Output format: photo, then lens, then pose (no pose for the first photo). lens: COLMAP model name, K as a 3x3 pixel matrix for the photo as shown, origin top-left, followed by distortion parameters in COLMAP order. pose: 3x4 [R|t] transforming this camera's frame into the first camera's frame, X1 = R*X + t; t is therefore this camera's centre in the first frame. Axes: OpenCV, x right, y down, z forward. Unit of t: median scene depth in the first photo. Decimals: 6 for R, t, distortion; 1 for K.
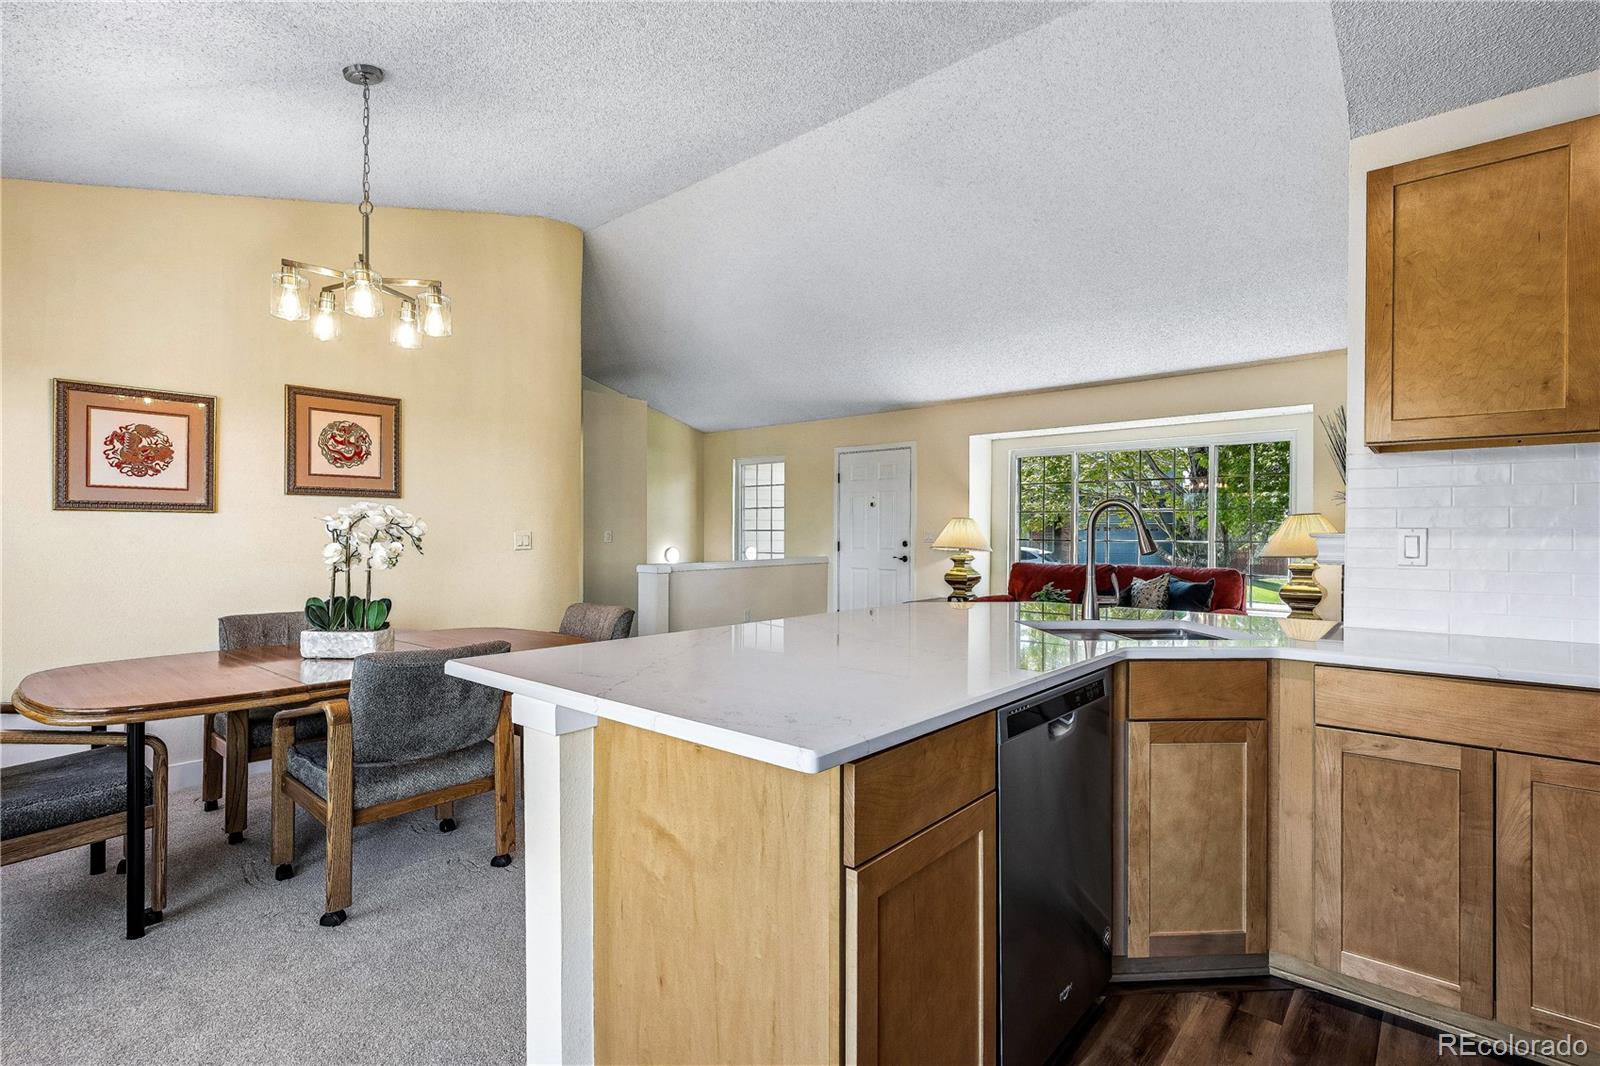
lens RADIAL K [[765.6, 0, 803.5], [0, 765.6, 535.9], [0, 0, 1]] dist [-0.003061, 0.001551]
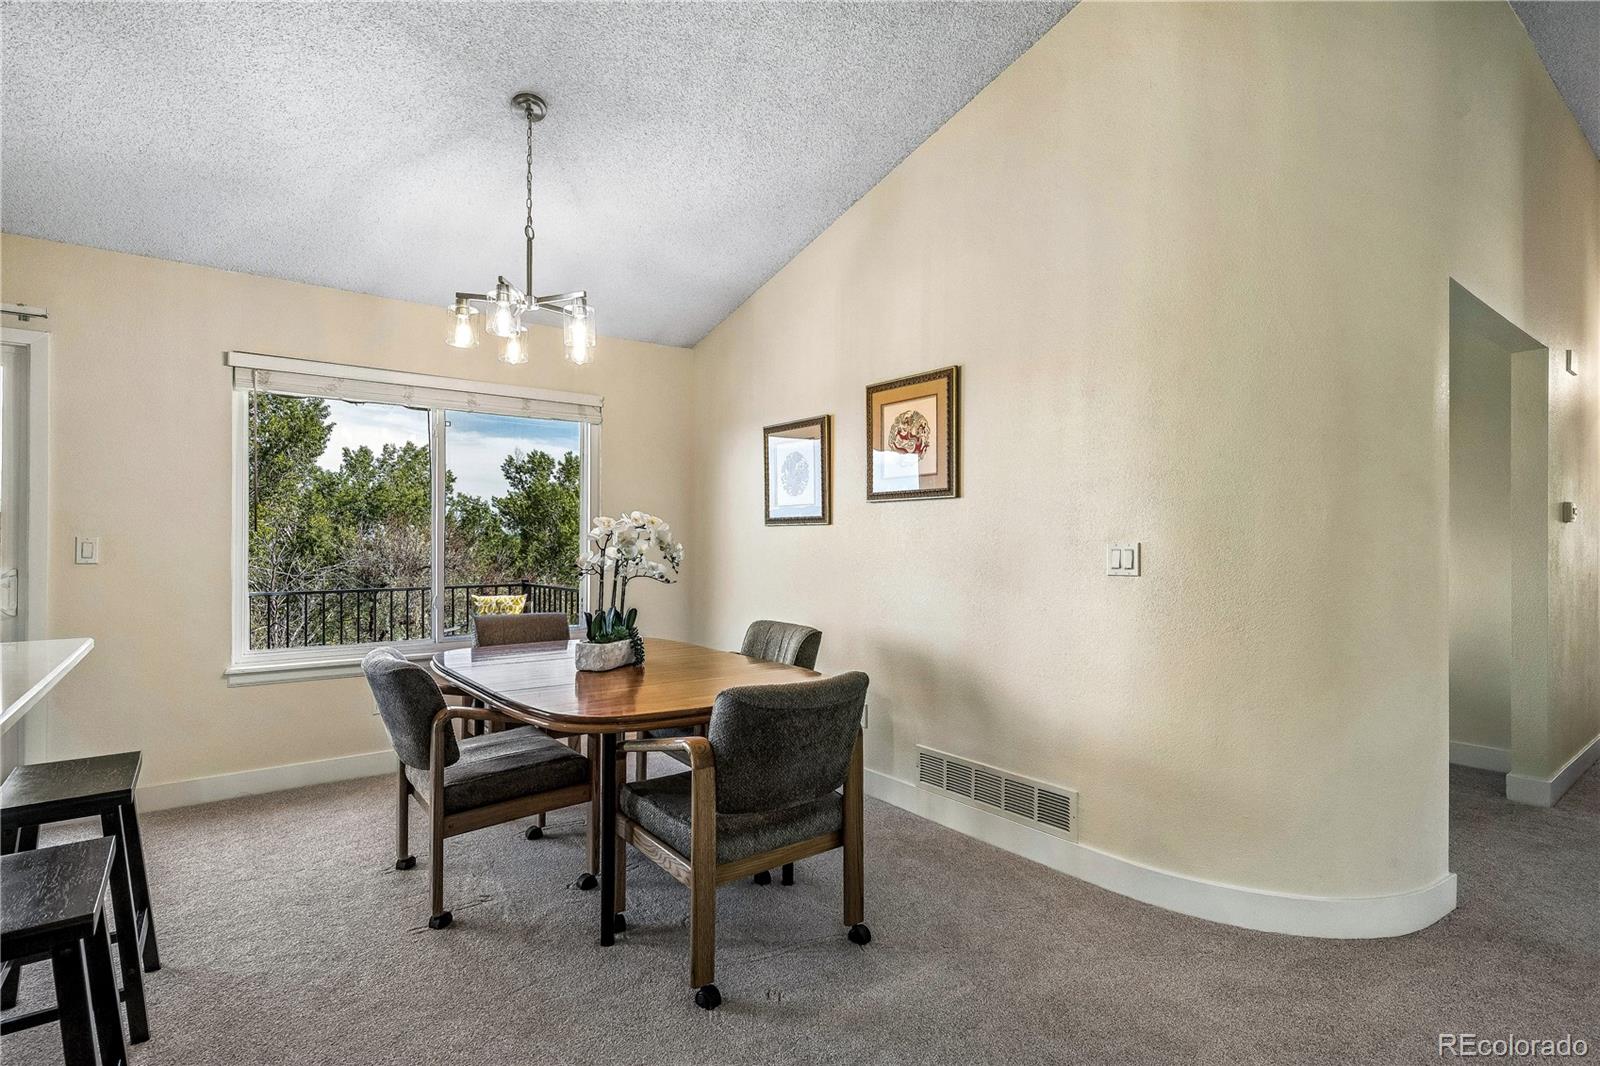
lens RADIAL K [[765.6, 0, 798.2], [0, 765.6, 537.9], [0, 0, 1]] dist [-0.003061, 0.001551]
pose [[-0.207053, -0.005608, -0.978314, 0.298801], [-0.005259, 0.999976, -0.004619, -0.006186], [0.978316, 0.004188, -0.207078, 1.246038]]
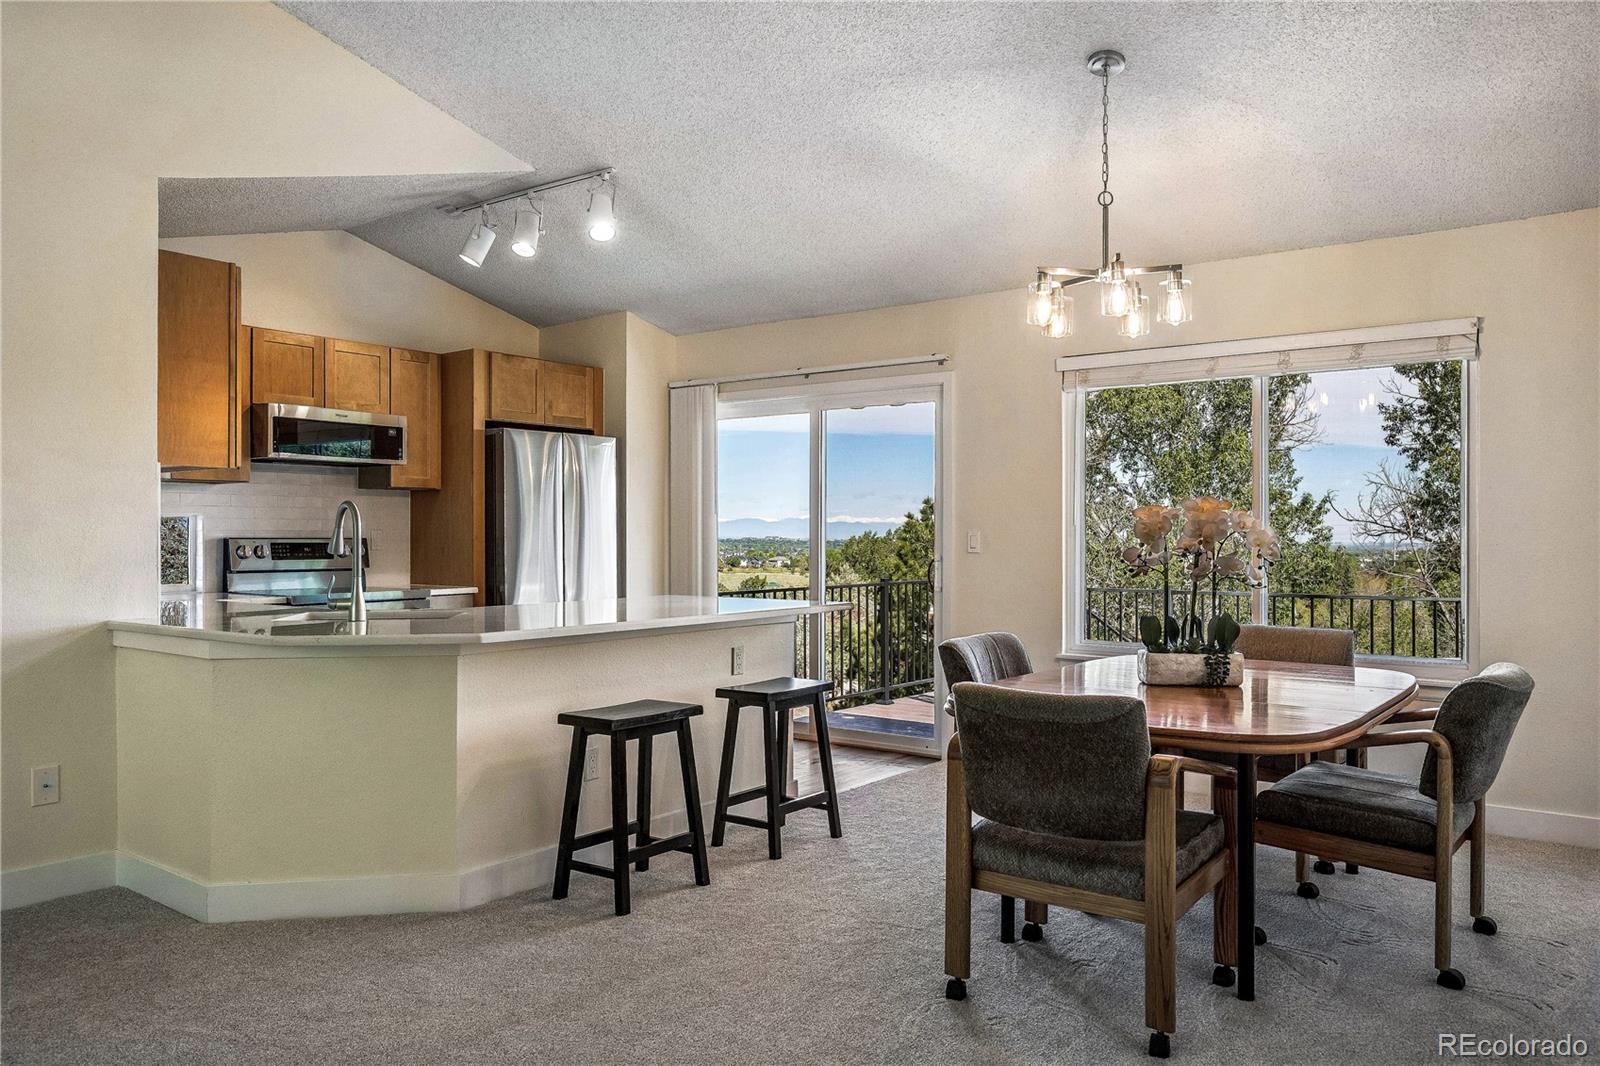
lens RADIAL K [[1126.9, 0, 800.4], [0, 1126.9, 532.2], [0, 0, 1]] dist [-0.008077, 0.009272]
pose [[-0.997890, -0.004161, -0.064796, -0.075715], [-0.004353, 0.999987, 0.002824, -0.009183], [0.064784, 0.003100, -0.997895, 1.894307]]
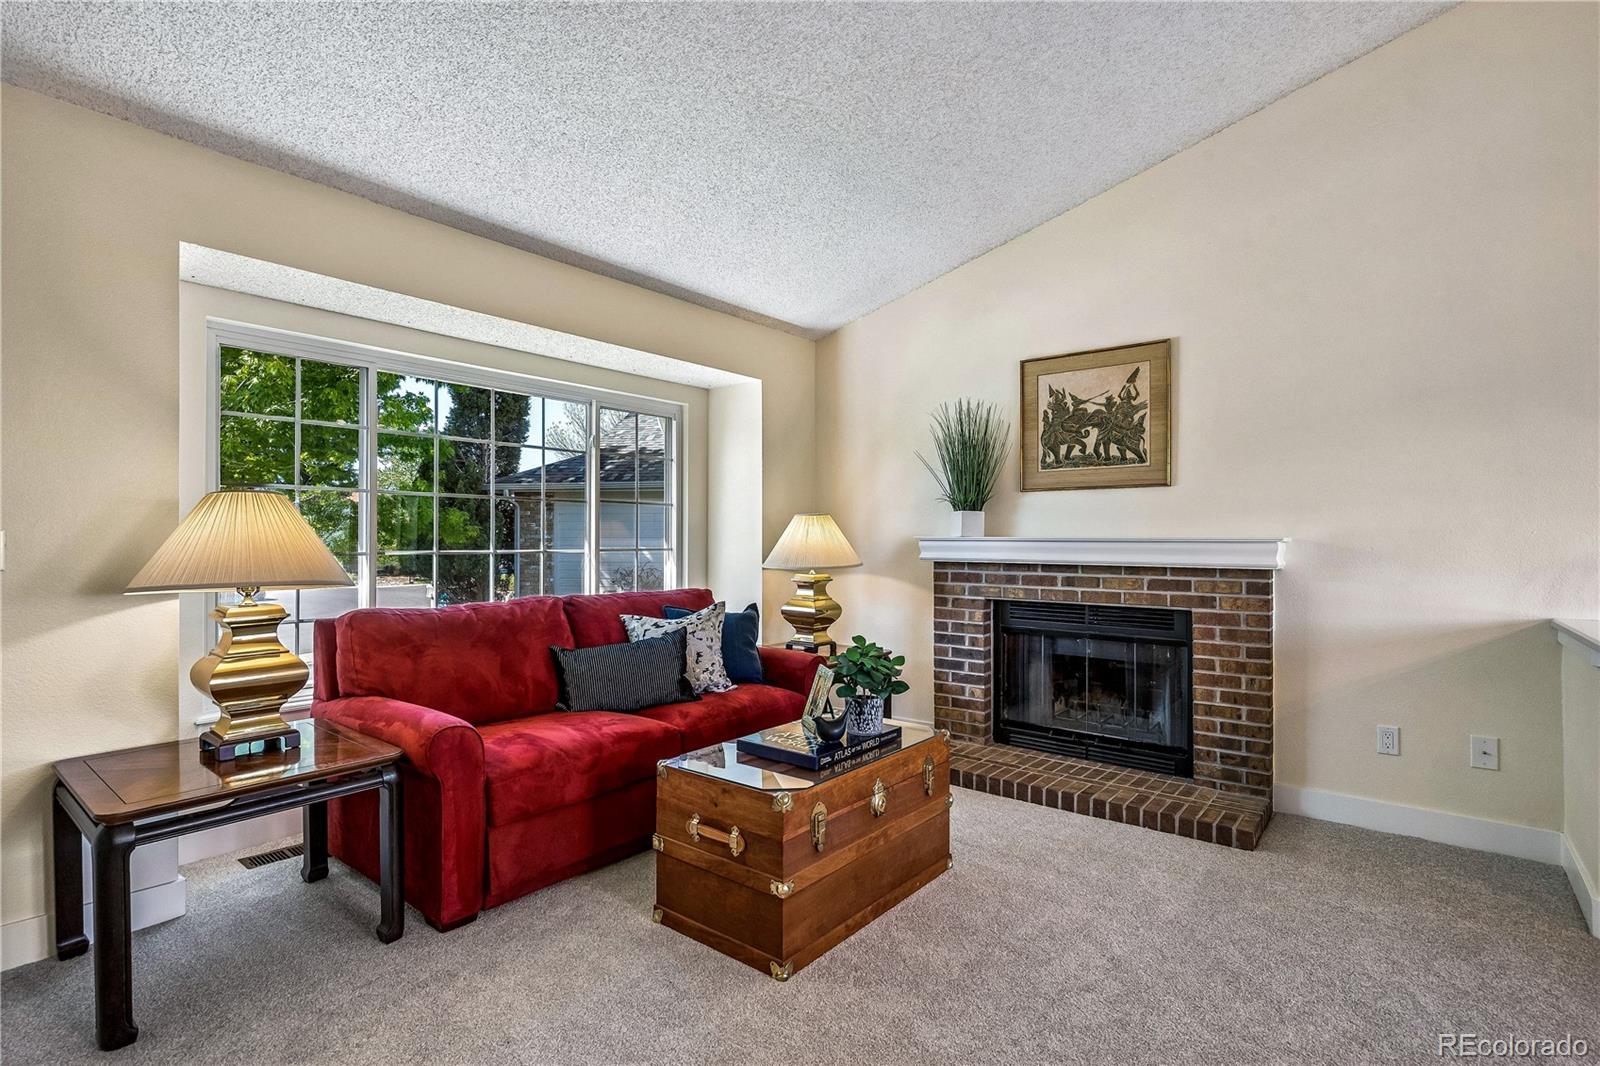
lens RADIAL K [[765.6, 0, 814.1], [0, 765.6, 545.4], [0, 0, 1]] dist [-0.003061, 0.001551]
pose [[-0.044875, -0.009085, 0.998951, -0.247141], [0.003742, 0.999950, 0.009262, -0.003951], [-0.998986, 0.004154, -0.044838, 1.563720]]
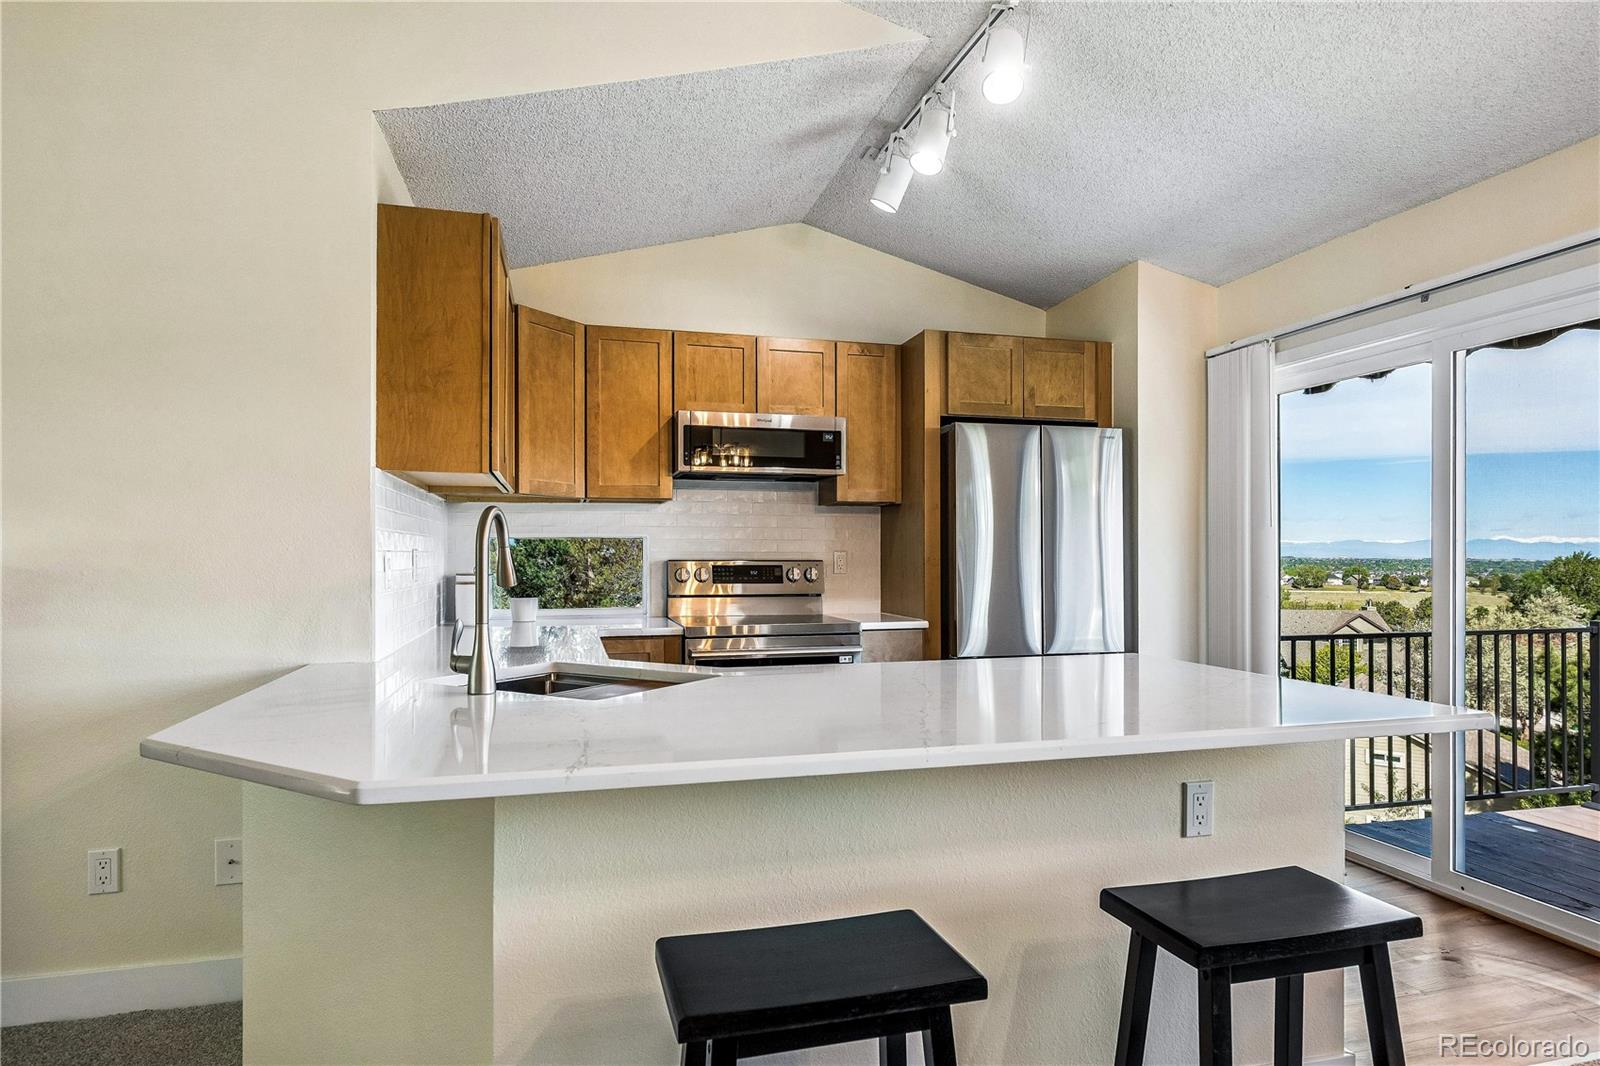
lens RADIAL K [[880.9, 0, 812.5], [0, 880.9, 552.6], [0, 0, 1]] dist [0.003053, -0.002076]
pose [[-0.830110, -0.001889, 0.557596, -0.193479], [-0.000042, 0.999994, 0.003325, -0.006945], [-0.557600, 0.002736, -0.830106, 1.098369]]
